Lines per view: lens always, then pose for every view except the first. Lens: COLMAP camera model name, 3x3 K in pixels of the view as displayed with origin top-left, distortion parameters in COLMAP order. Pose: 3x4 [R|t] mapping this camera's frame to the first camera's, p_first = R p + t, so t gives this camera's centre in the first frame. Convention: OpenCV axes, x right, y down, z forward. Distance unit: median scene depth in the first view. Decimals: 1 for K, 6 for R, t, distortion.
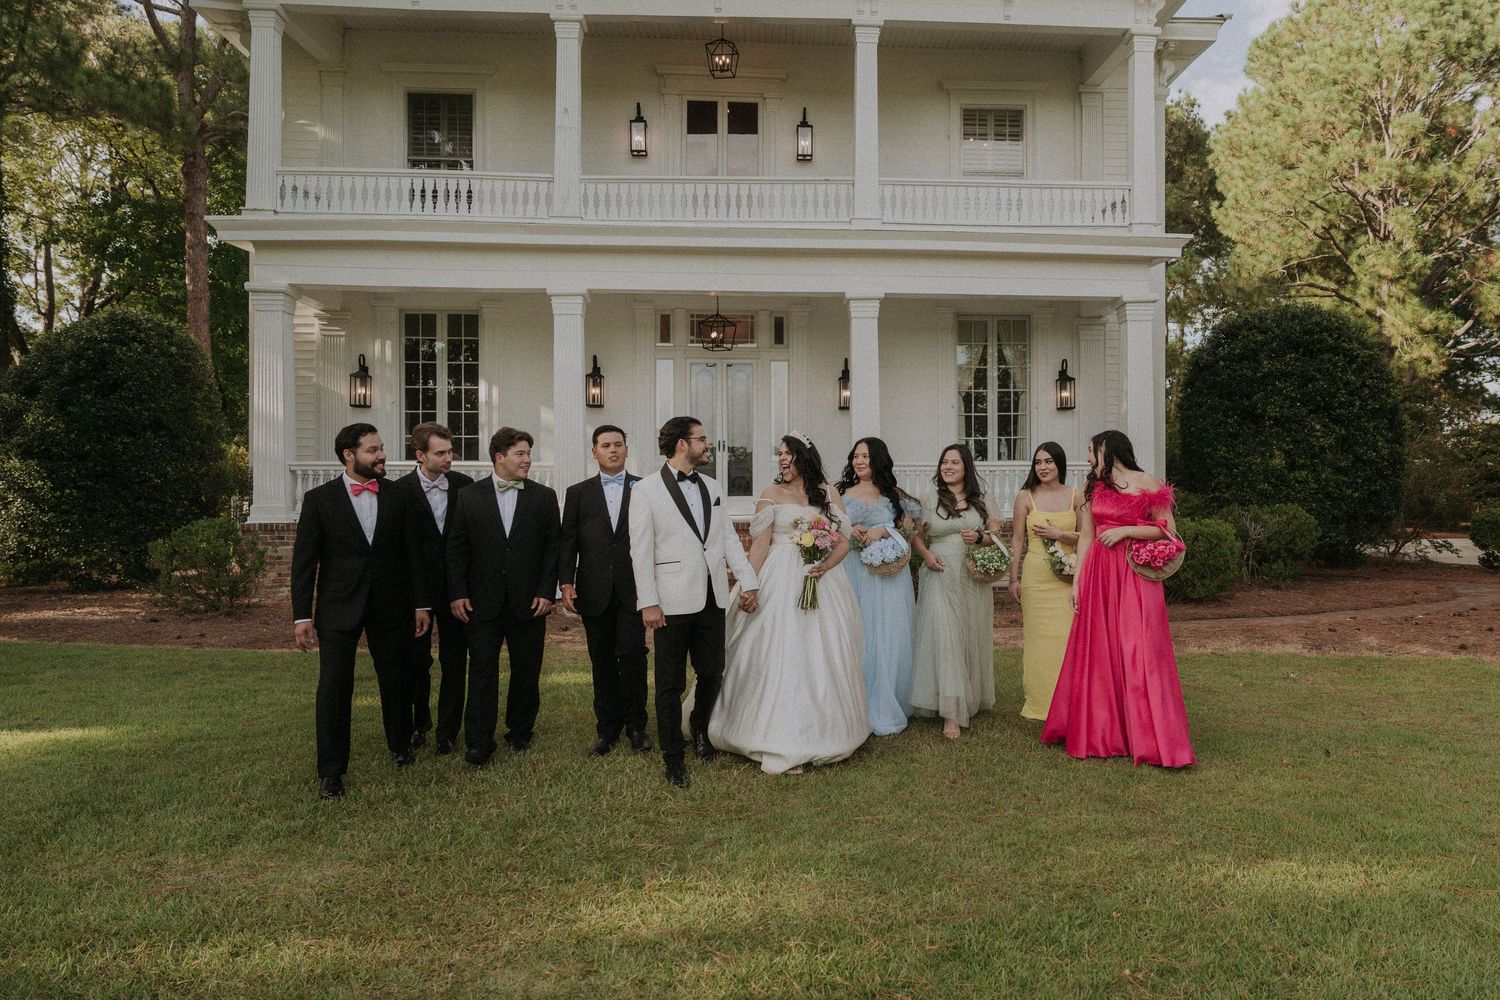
lens RADIAL K [[1201.1, 0, 850.8], [0, 1201.1, 506.0], [0, 0, 1]] dist [-0.001144, 0.005699]
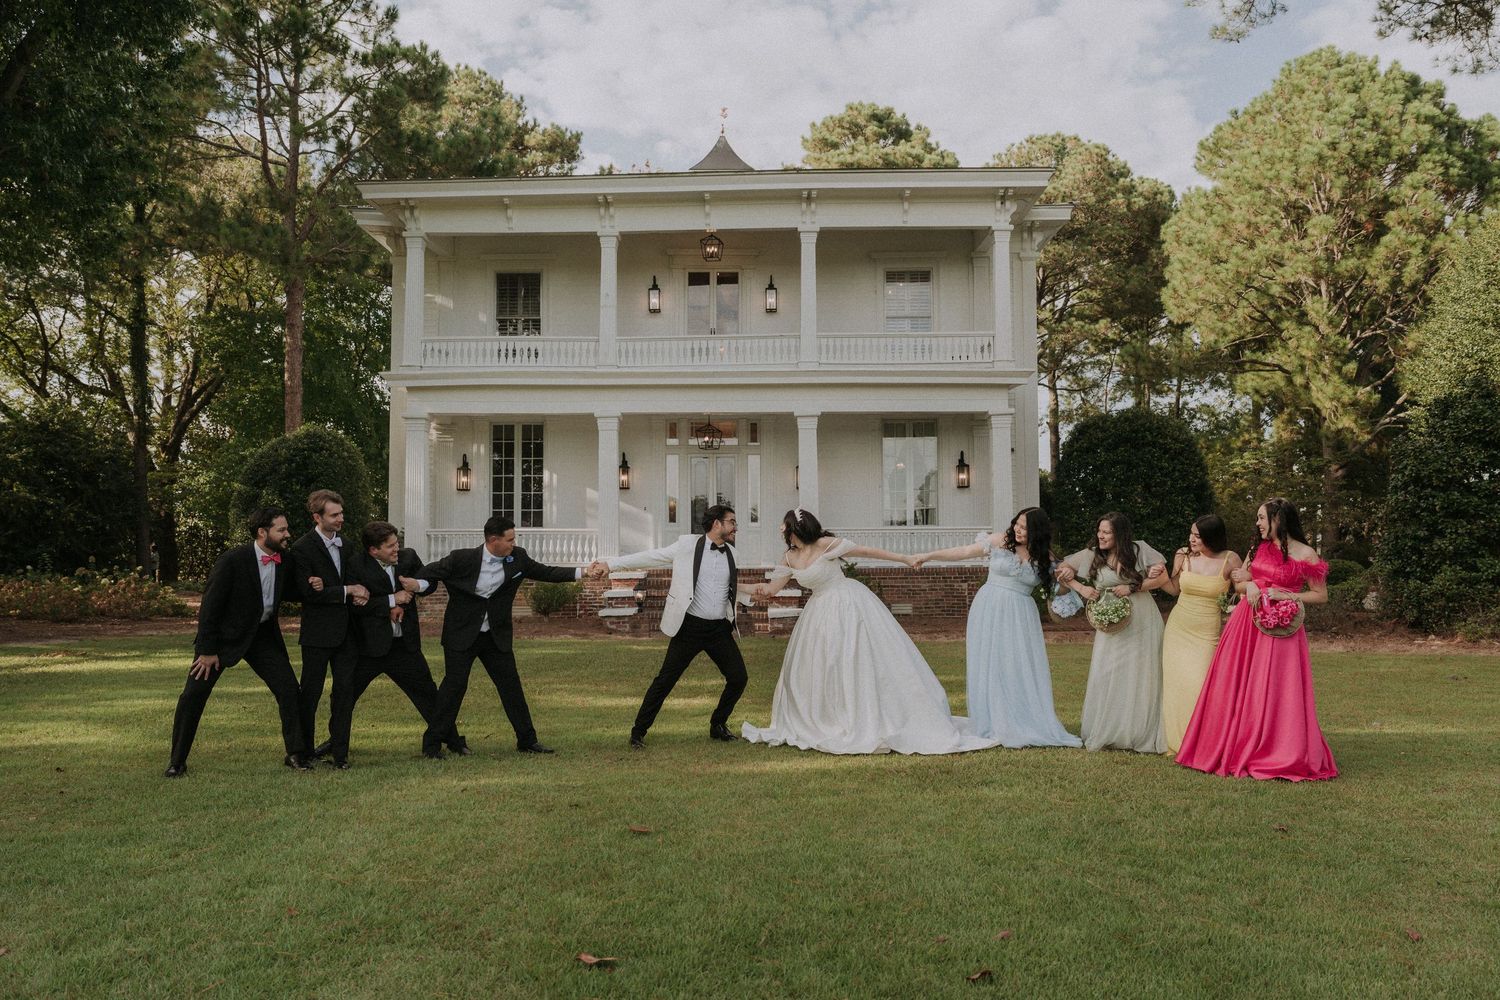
lens RADIAL K [[1285.7, 0, 747.6], [0, 1285.7, 496.8], [0, 0, 1]] dist [0.004488, -0.001532]
pose [[0.995184, -0.007125, -0.097764, 0.080858], [0.001755, 0.998490, -0.054905, 0.010236], [0.098007, 0.054469, 0.993694, -0.493580]]
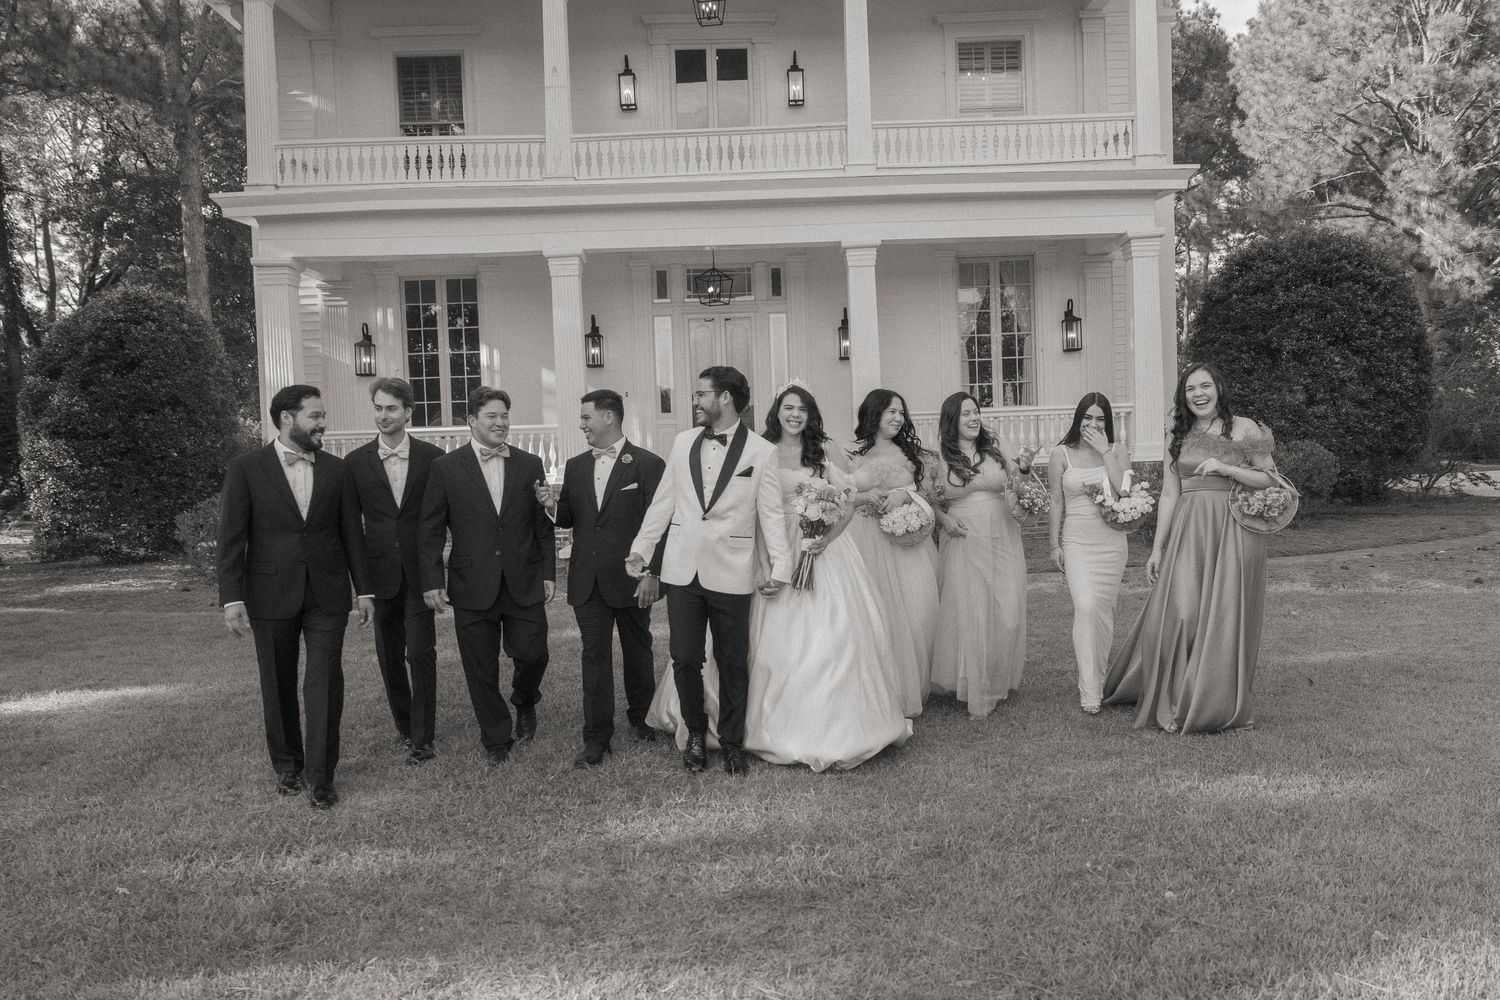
lens RADIAL K [[1249.9, 0, 780.4], [0, 1249.9, 515.6], [0, 0, 1]] dist [0.006783, 0.002273]
pose [[0.997384, -0.030335, -0.065609, 0.005404], [0.033315, 0.998440, 0.044818, -0.000447], [0.064147, -0.046886, 0.996838, -0.033511]]
